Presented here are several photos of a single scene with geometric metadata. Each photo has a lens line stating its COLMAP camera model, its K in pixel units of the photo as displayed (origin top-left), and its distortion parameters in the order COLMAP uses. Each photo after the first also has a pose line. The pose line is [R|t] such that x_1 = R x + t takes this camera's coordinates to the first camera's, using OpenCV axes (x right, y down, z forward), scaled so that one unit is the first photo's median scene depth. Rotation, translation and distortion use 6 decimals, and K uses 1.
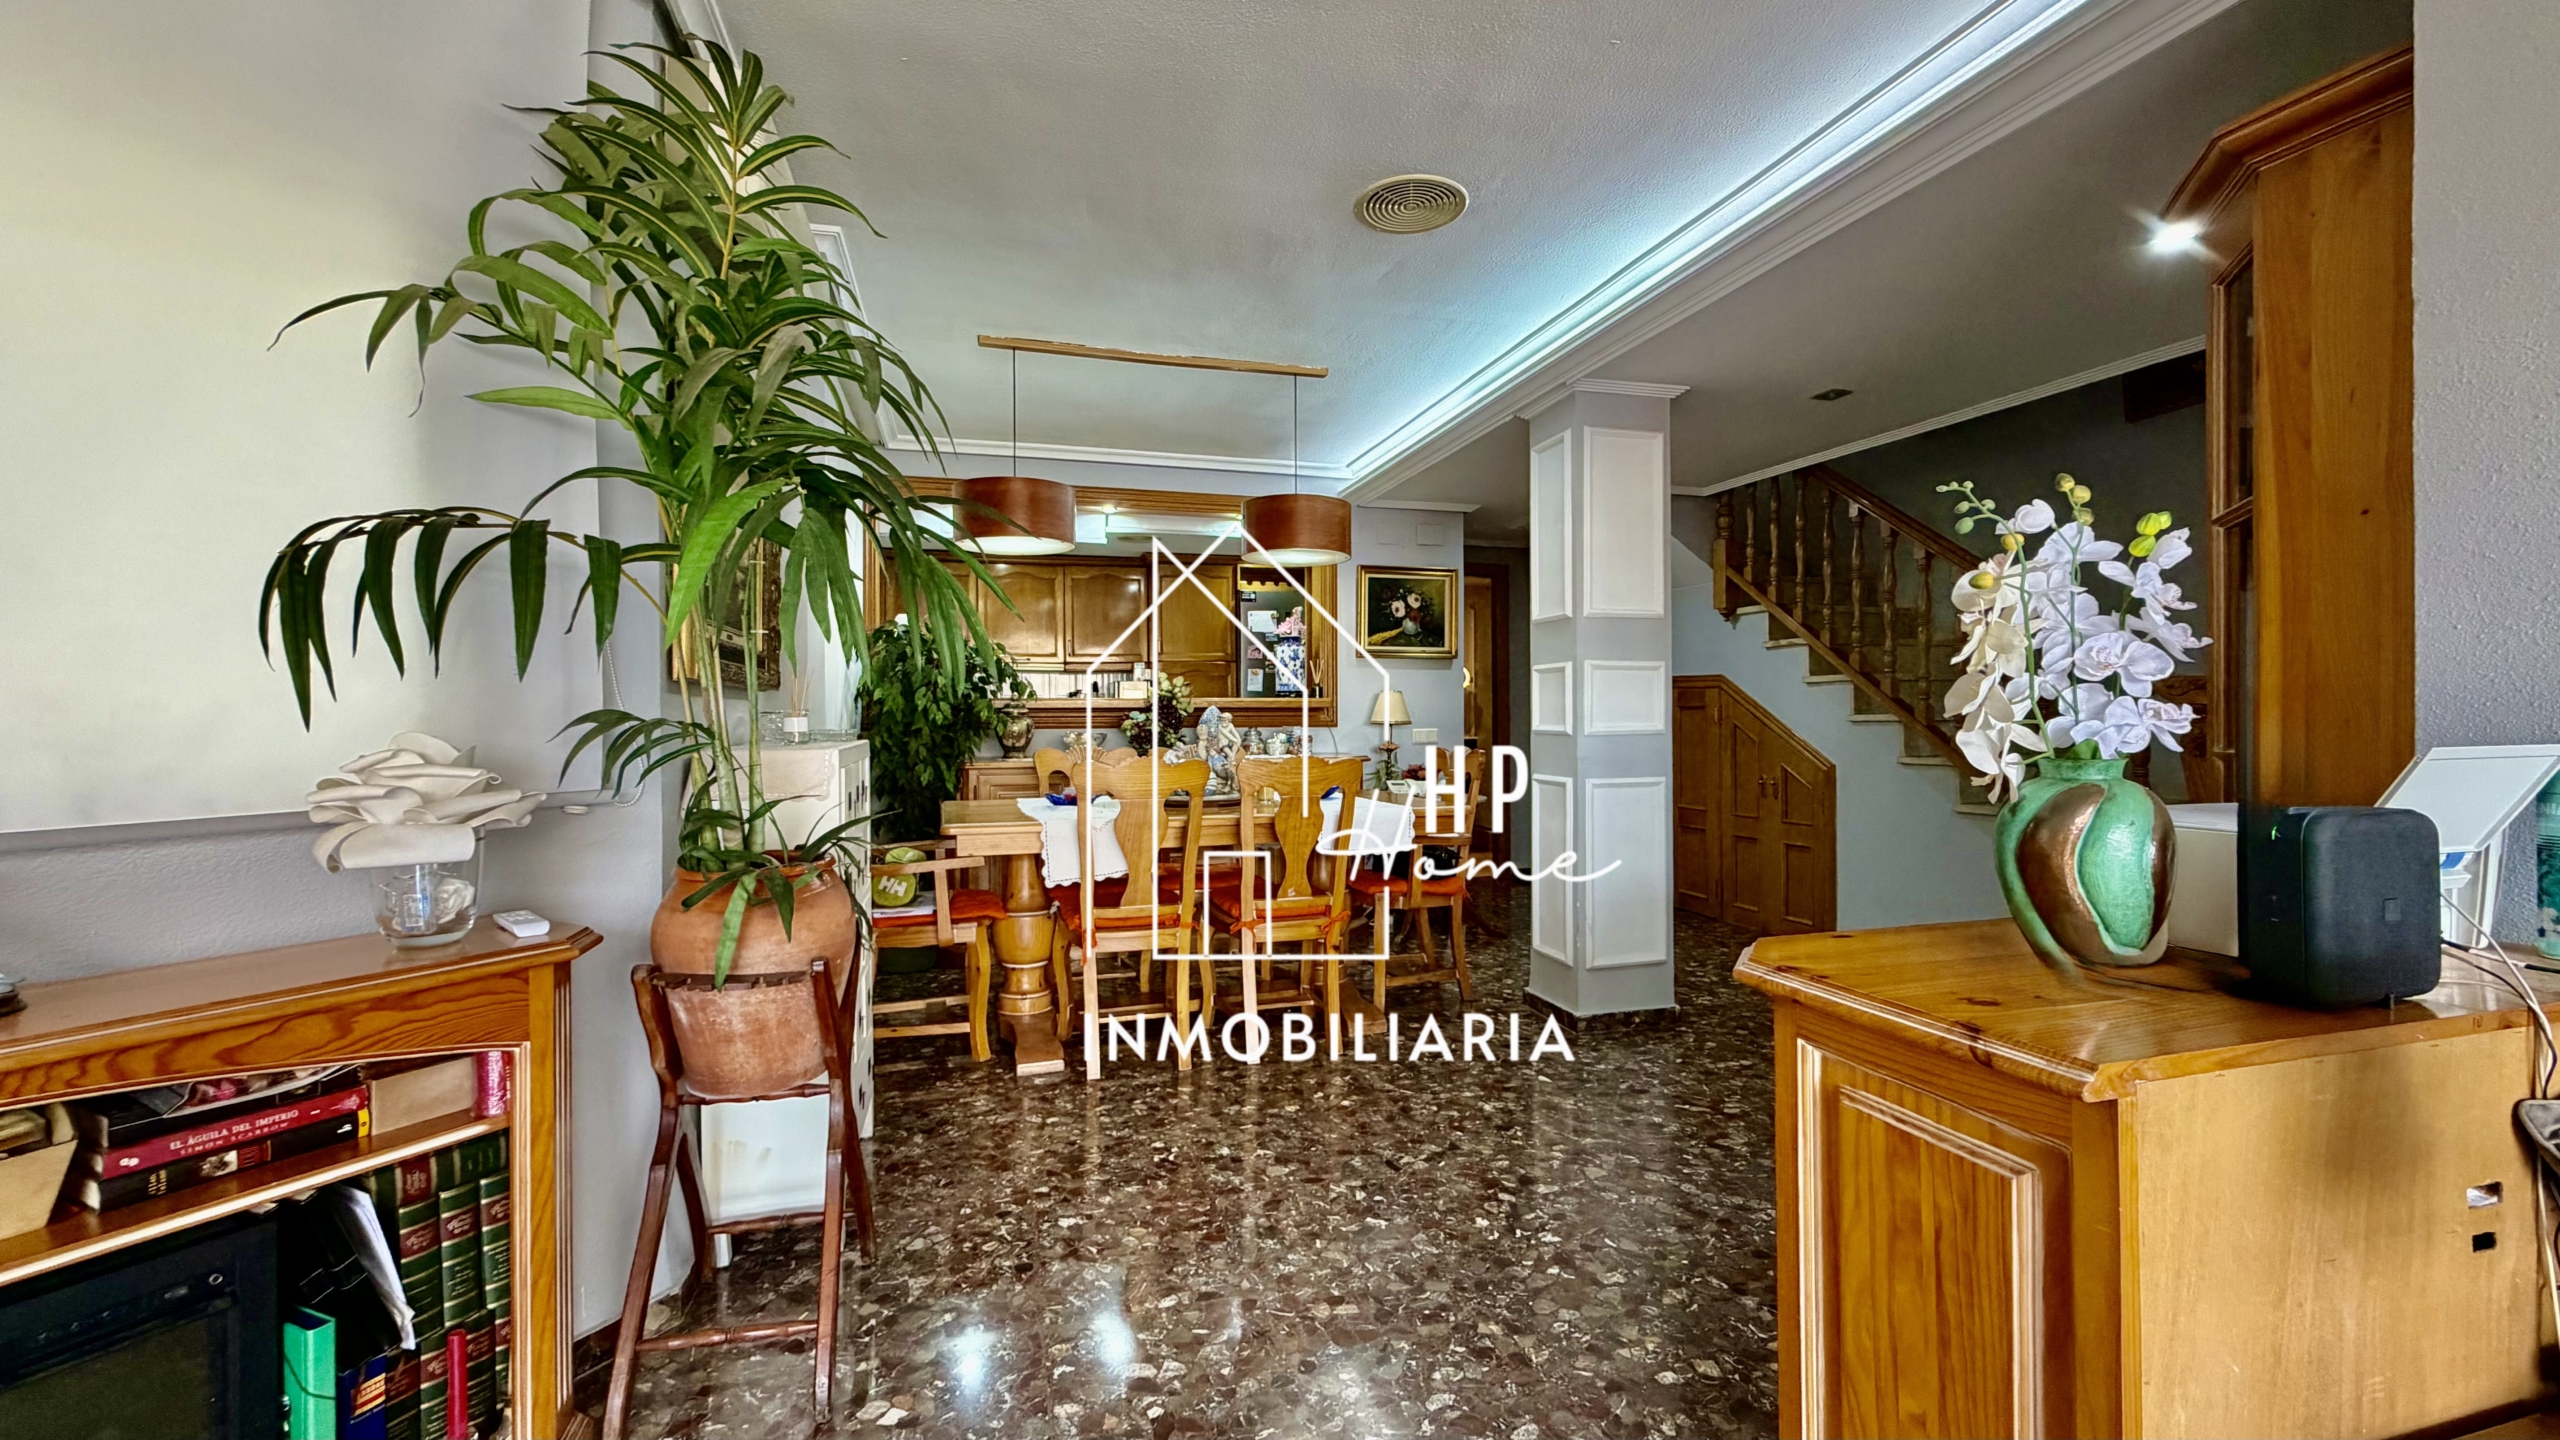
lens RADIAL K [[1017.3, 0, 1282.1], [0, 1017.3, 701.5], [0, 0, 1]] dist [-0.000816, 0.000091]
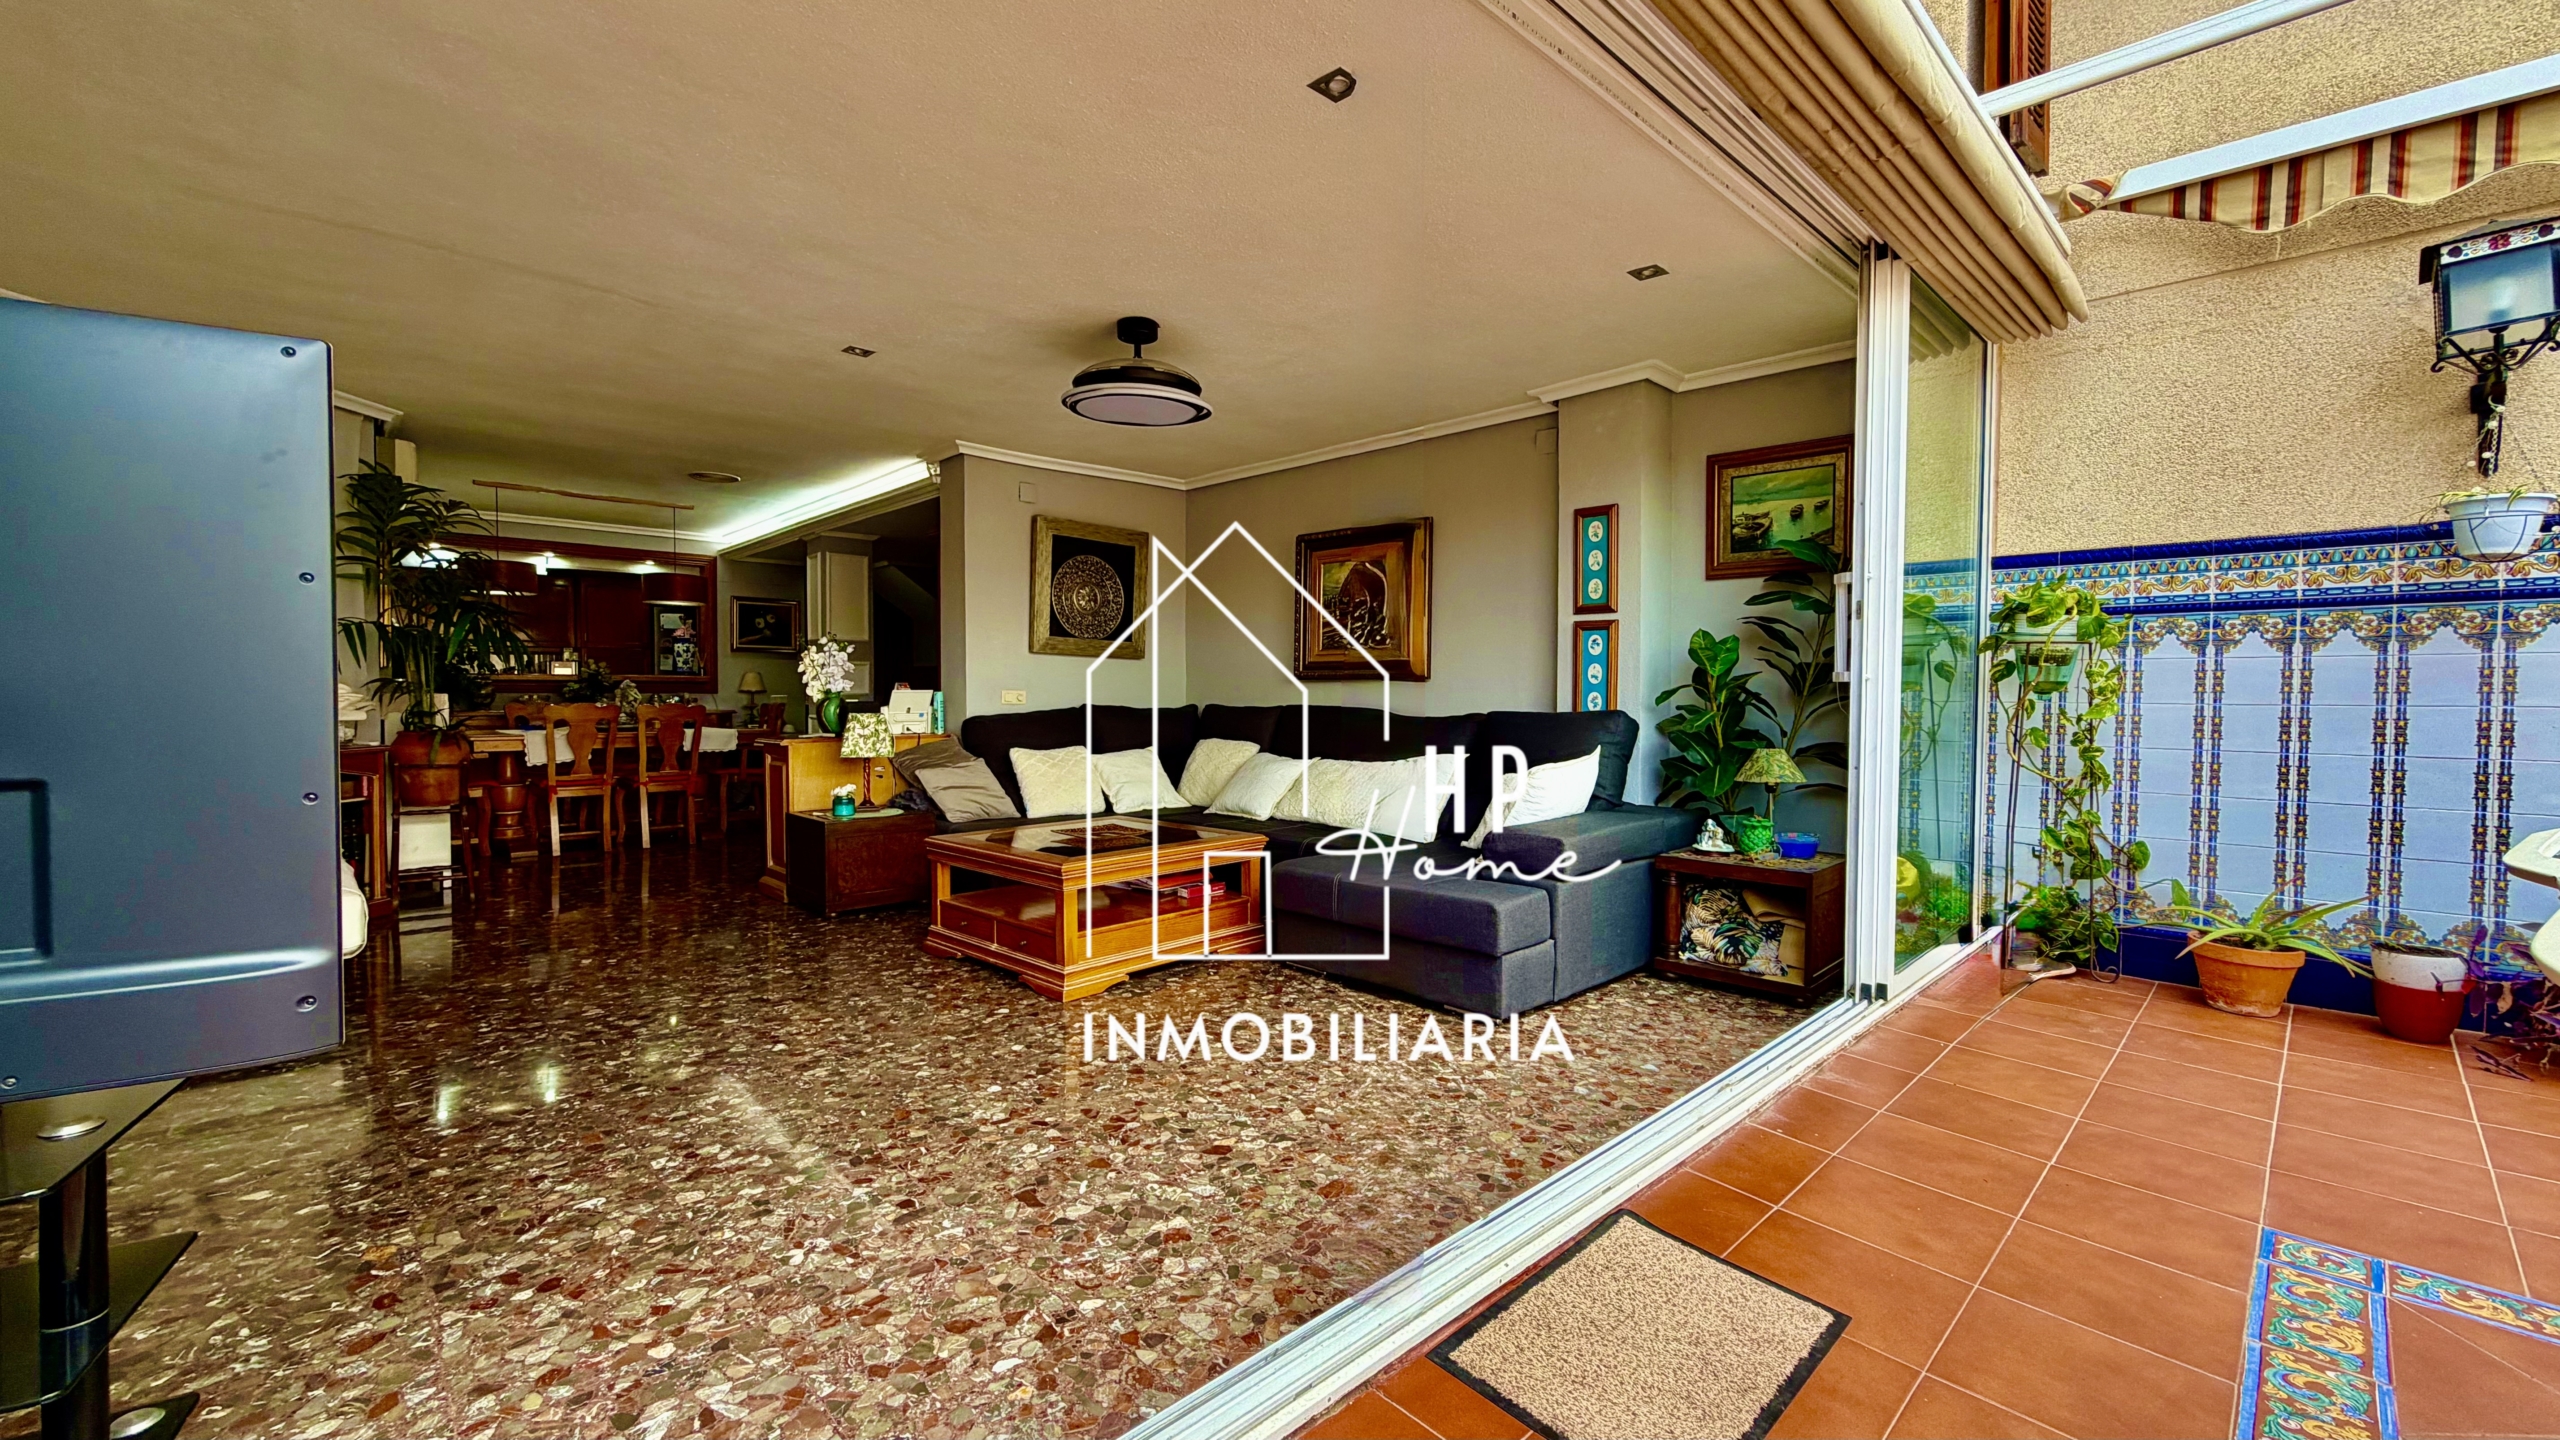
lens RADIAL K [[1017.3, 0, 1272.3], [0, 1017.3, 713.0], [0, 0, 1]] dist [-0.000816, 0.000091]
pose [[0.883939, -0.003264, 0.467590, 0.137606], [-0.010192, 0.999604, 0.026244, 0.005715], [-0.467491, -0.027963, 0.883556, -1.506015]]
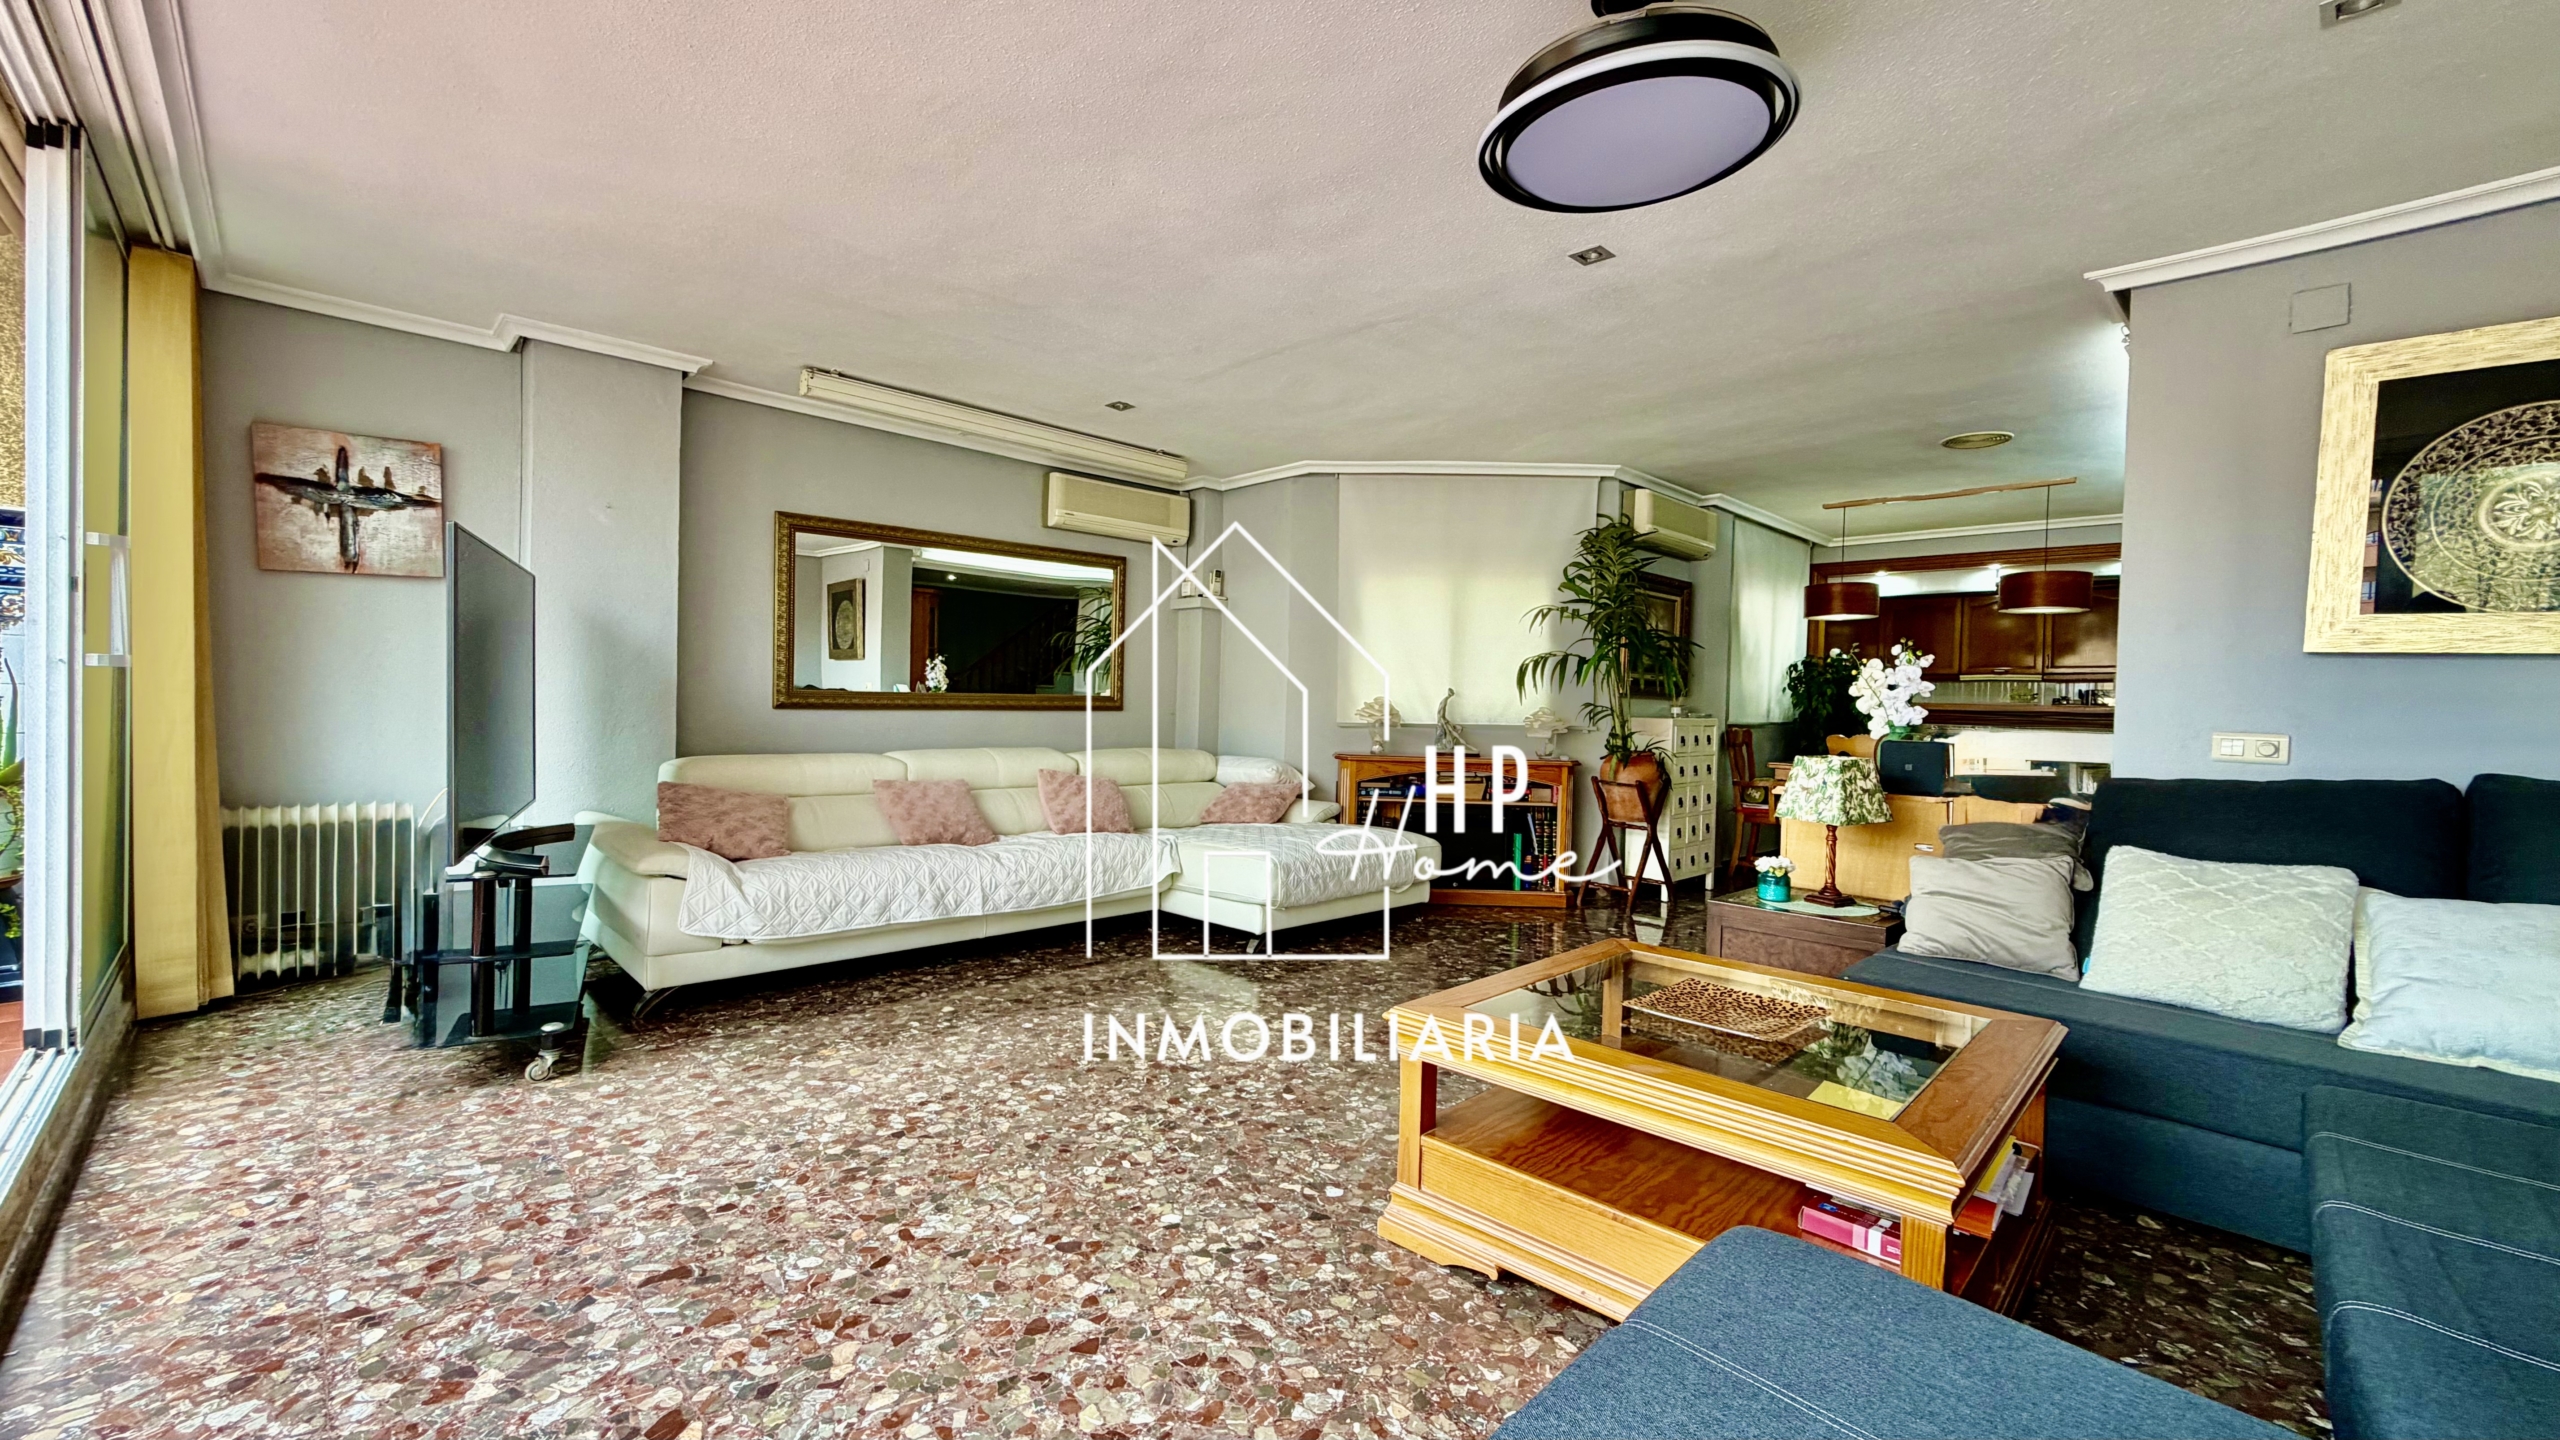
lens RADIAL K [[1017.3, 0, 1273.7], [0, 1017.3, 715.8], [0, 0, 1]] dist [-0.000816, 0.000091]
pose [[0.471198, 0.030125, -0.881513, 0.978331], [-0.022200, 0.999505, 0.022291, -0.000437], [0.881748, 0.009066, 0.471633, -0.823531]]
